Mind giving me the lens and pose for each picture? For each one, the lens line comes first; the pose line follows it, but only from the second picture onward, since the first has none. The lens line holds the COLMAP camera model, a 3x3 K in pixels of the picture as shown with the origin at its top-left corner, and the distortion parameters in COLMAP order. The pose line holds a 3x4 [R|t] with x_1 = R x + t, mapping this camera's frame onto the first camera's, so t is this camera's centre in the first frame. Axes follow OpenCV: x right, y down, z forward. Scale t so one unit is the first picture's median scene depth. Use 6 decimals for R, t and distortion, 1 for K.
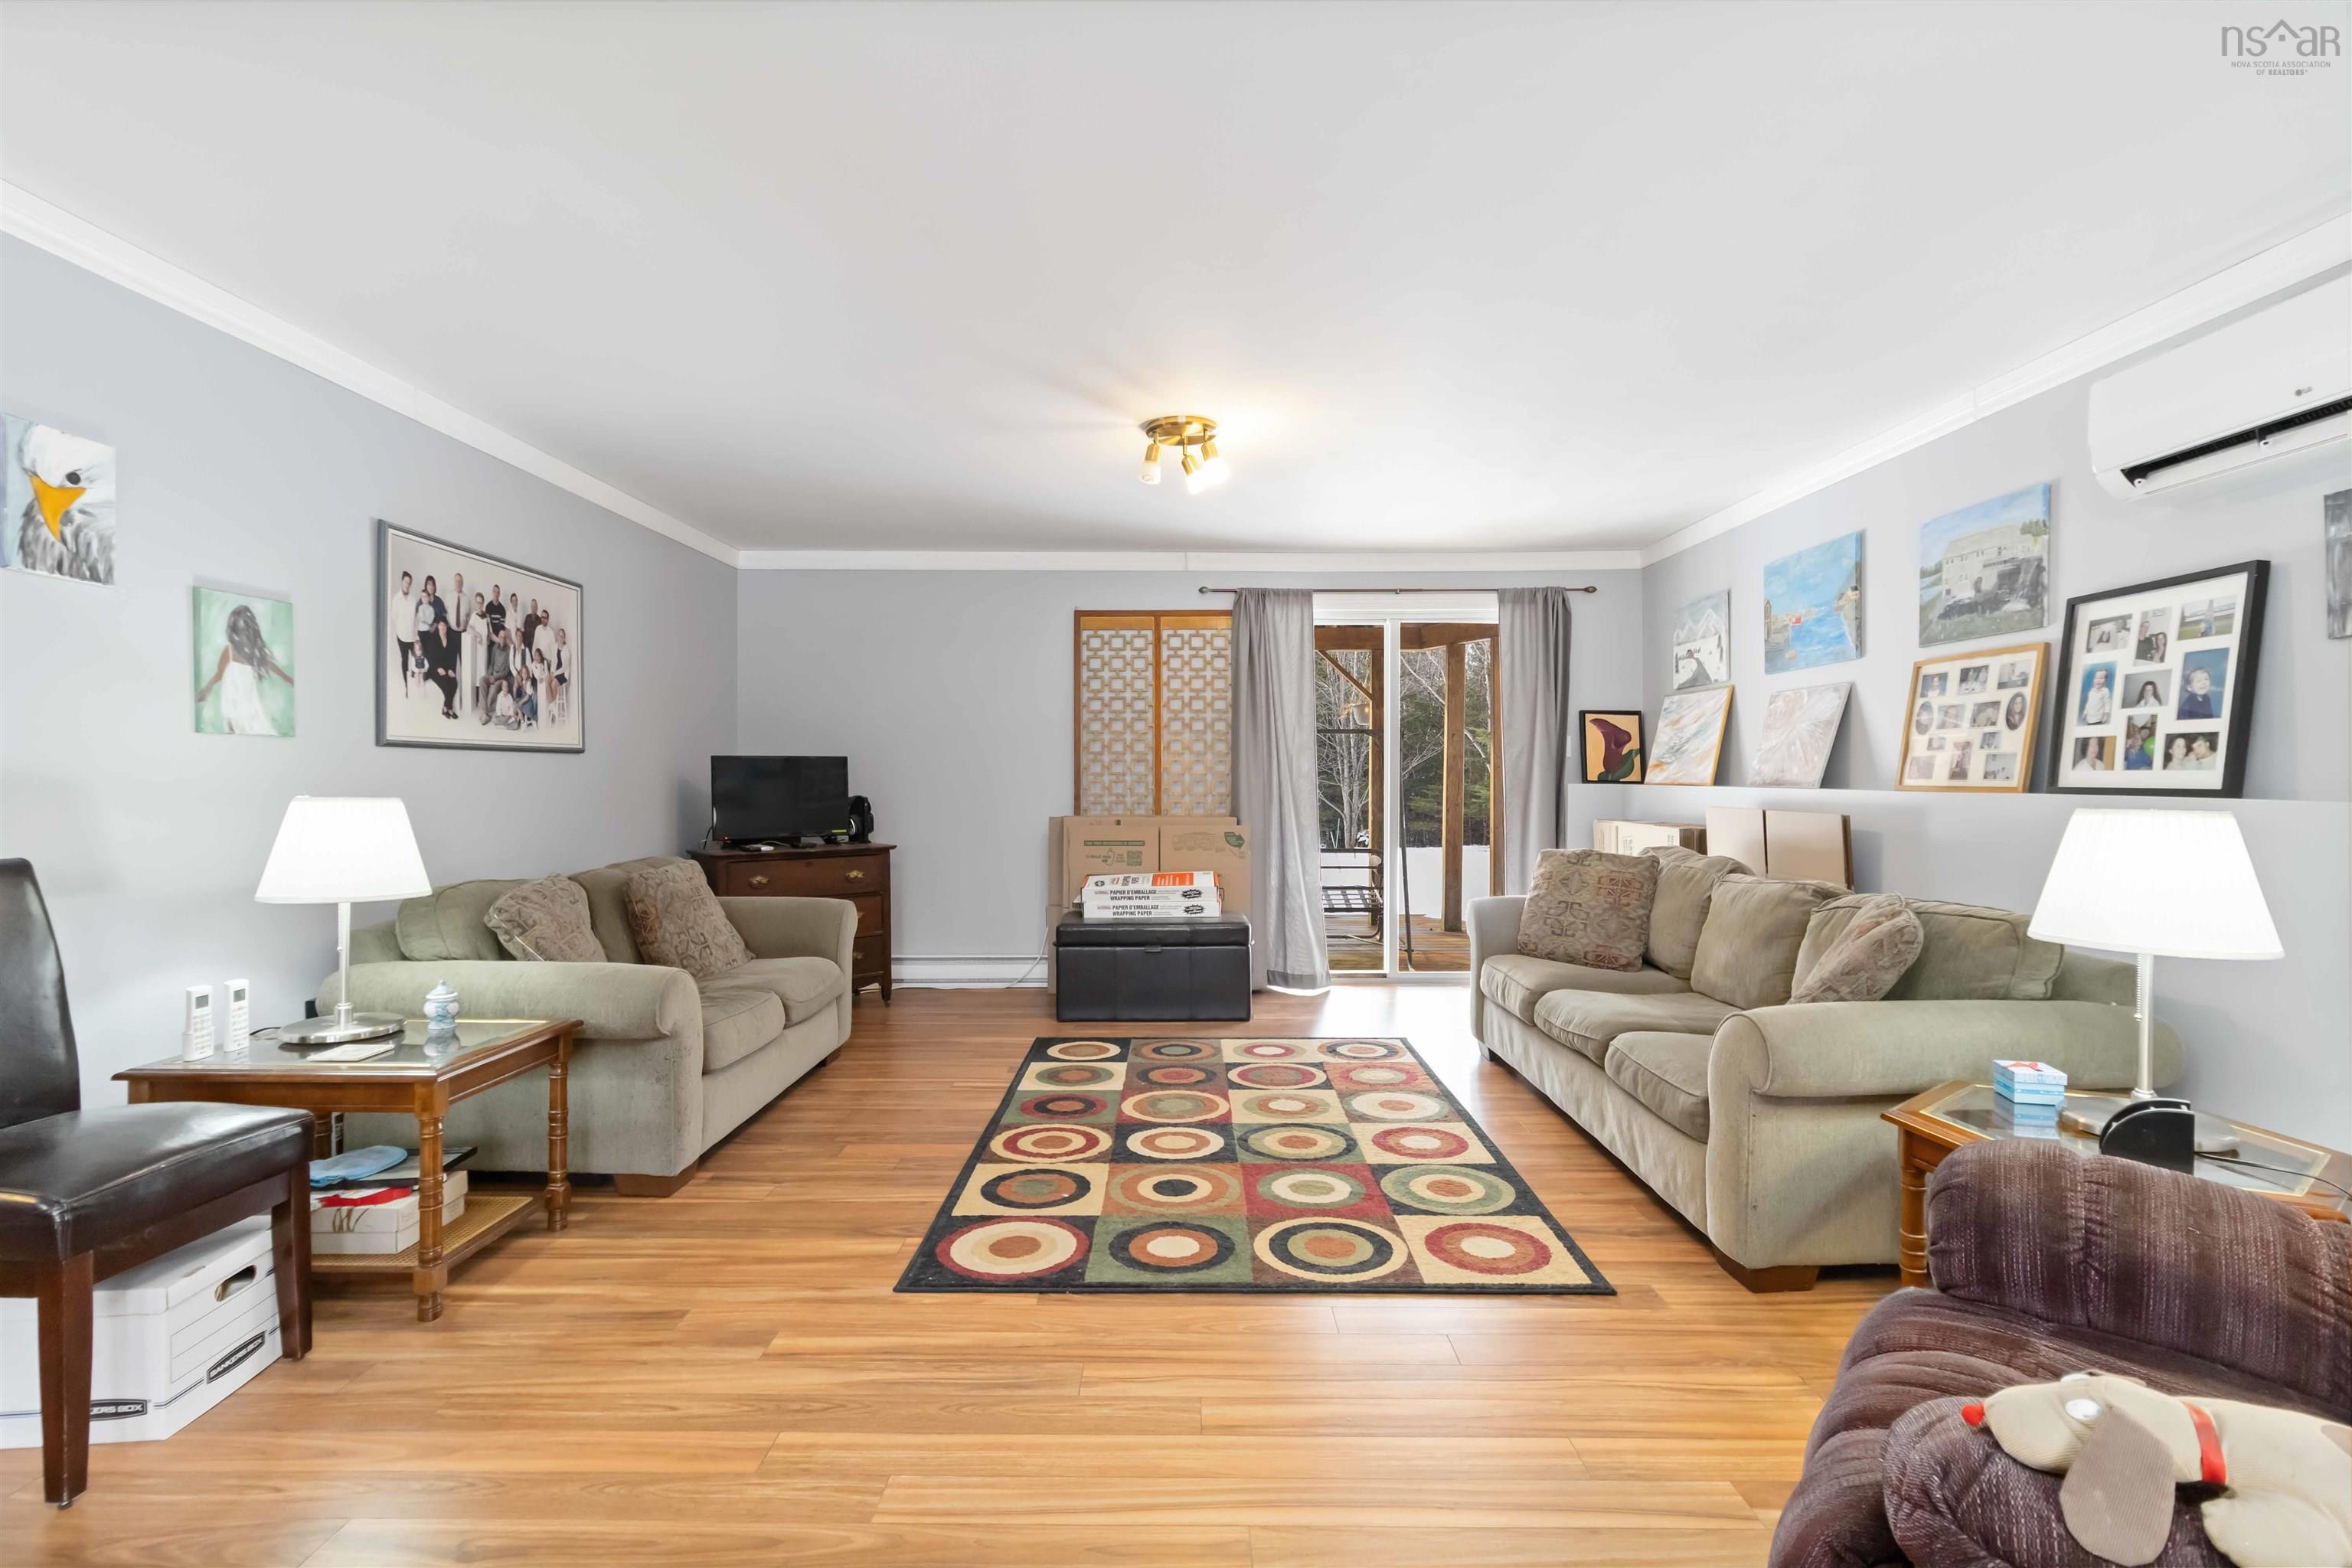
lens RADIAL K [[1097.0, 0, 1174.9], [0, 1097.0, 784.4], [0, 0, 1]] dist [0.005421, 0.001422]
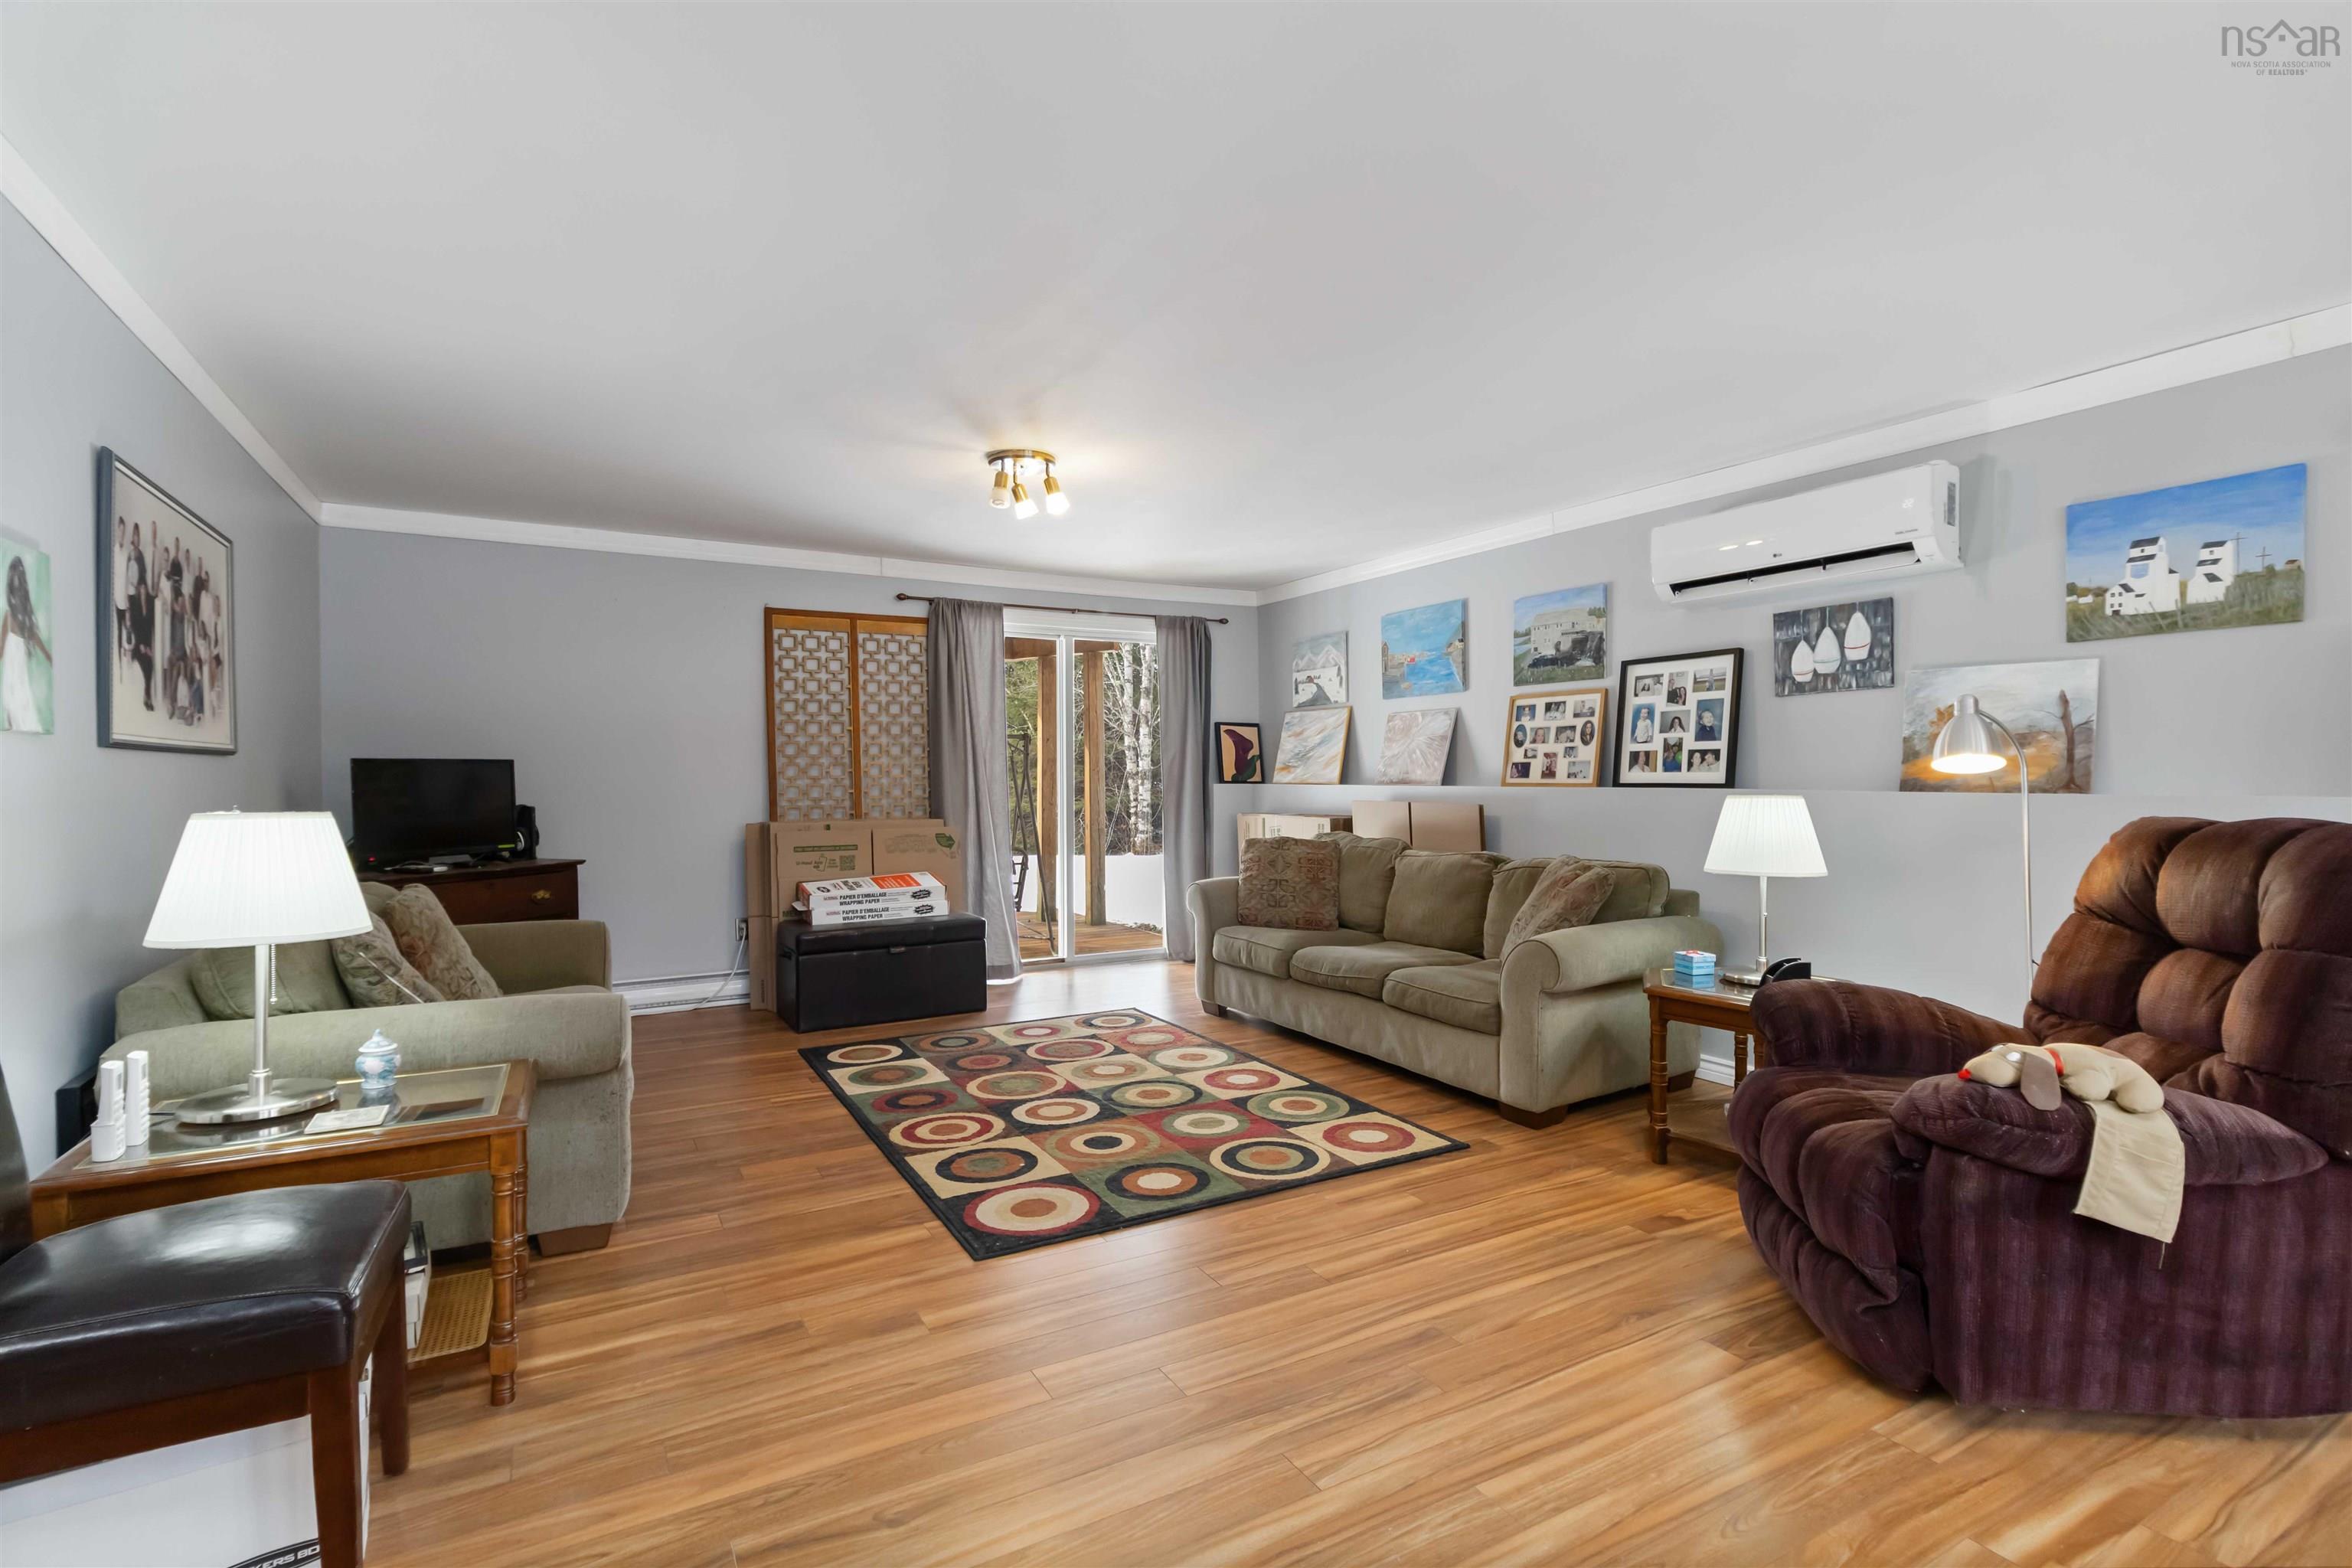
lens RADIAL K [[1097.0, 0, 1196.0], [0, 1097.0, 782.2], [0, 0, 1]] dist [0.005421, 0.001422]
pose [[0.865703, -0.007891, 0.500496, -0.433443], [0.009472, 0.999955, -0.000619, -0.002996], [-0.500469, 0.005277, 0.865738, -0.029228]]
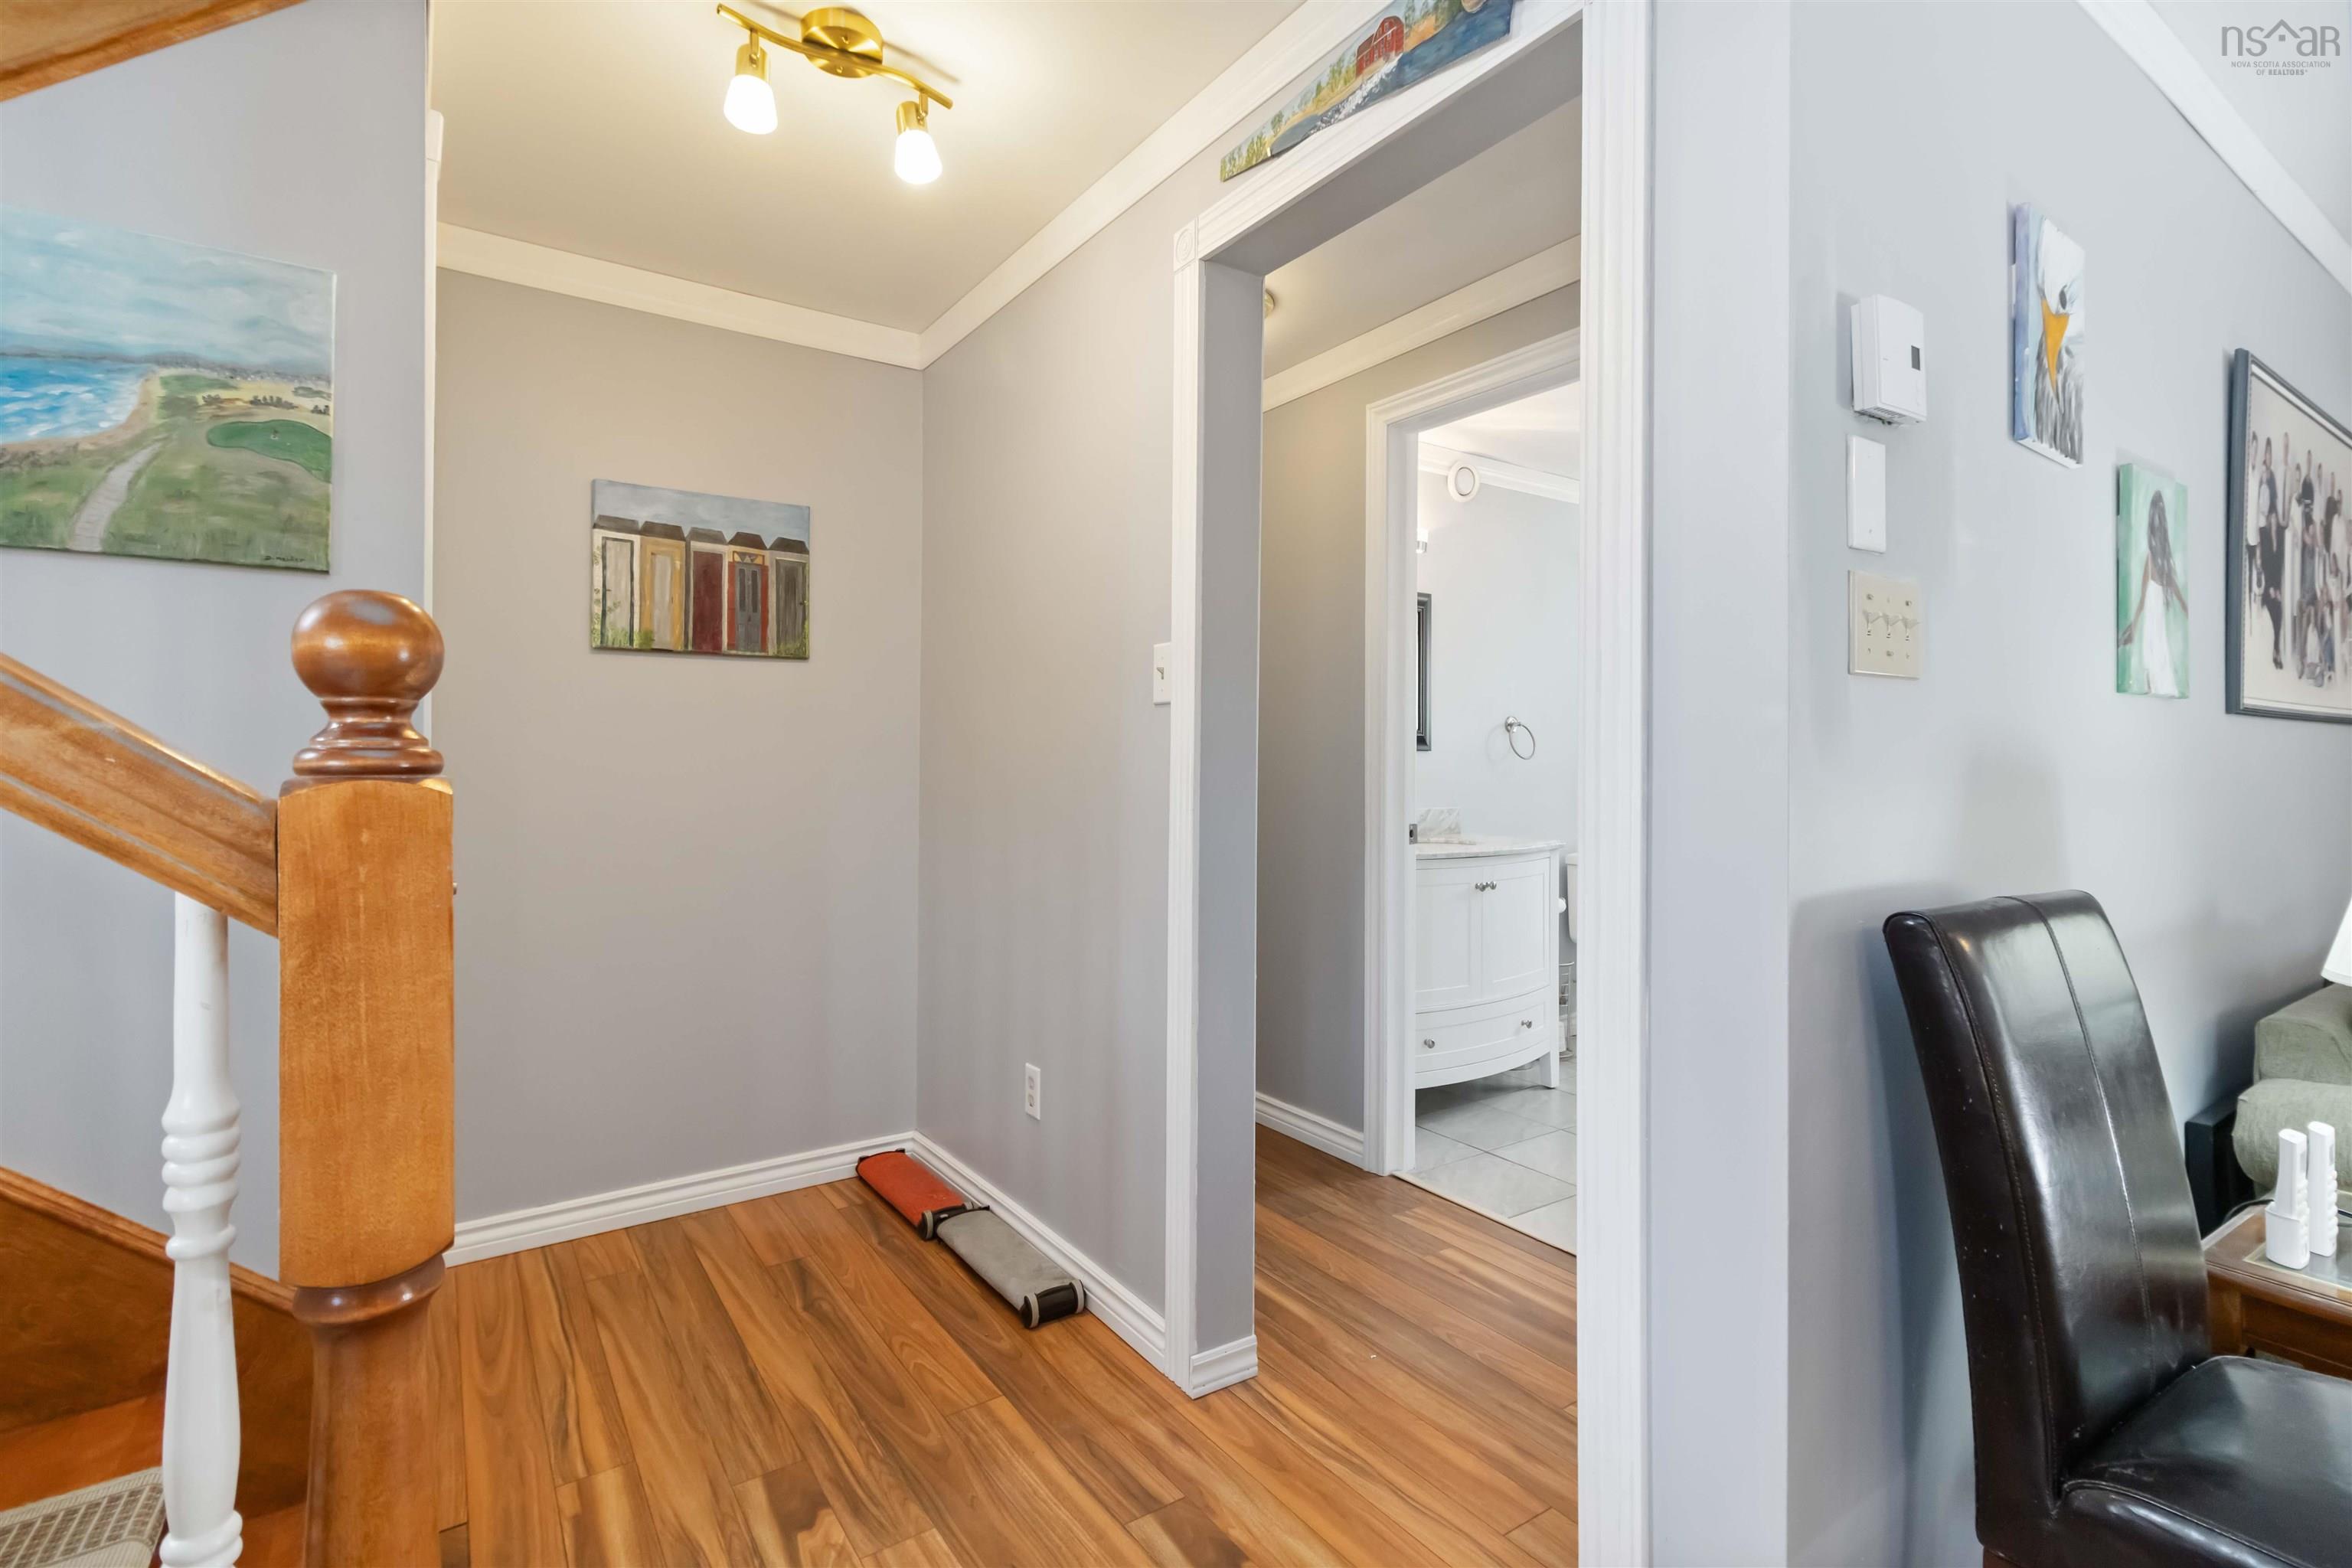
lens RADIAL K [[1097.0, 0, 1171.8], [0, 1097.0, 765.2], [0, 0, 1]] dist [0.005421, 0.001422]
pose [[0.565011, -0.001293, -0.825082, -0.522681], [-0.004726, 0.999977, -0.004804, -0.000128], [0.825070, 0.006614, 0.564992, 0.145935]]
